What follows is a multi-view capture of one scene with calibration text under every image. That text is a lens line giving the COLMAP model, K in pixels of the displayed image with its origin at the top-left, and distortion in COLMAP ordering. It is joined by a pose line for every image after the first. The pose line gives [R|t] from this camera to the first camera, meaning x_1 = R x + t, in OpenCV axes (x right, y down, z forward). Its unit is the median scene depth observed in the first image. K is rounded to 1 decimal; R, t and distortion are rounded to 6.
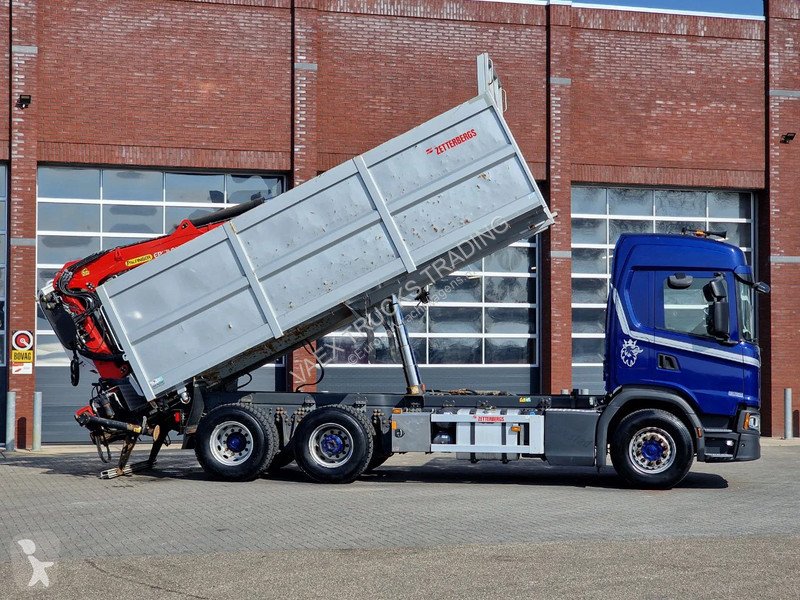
lens RADIAL K [[1582.0, 0, 409.9], [0, 1582.0, 316.0], [0, 0, 1]] dist [0.047109, 0.167669]
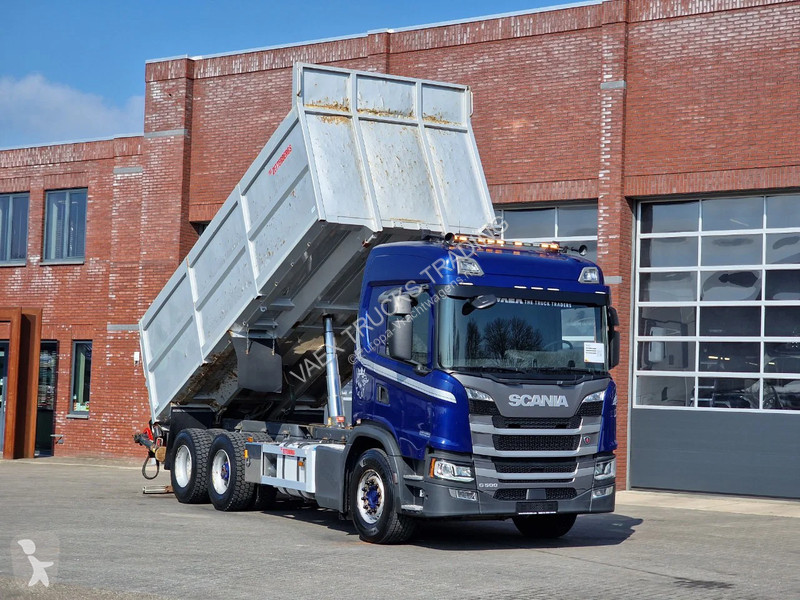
lens RADIAL K [[1560.1, 0, 382.0], [0, 1560.1, 302.8], [0, 0, 1]] dist [0.020017, 0.202162]
pose [[0.597491, -0.030692, -0.801288, 0.589431], [-0.008336, 0.998976, -0.044480, 0.012282], [0.801832, 0.033255, 0.596623, 0.350685]]
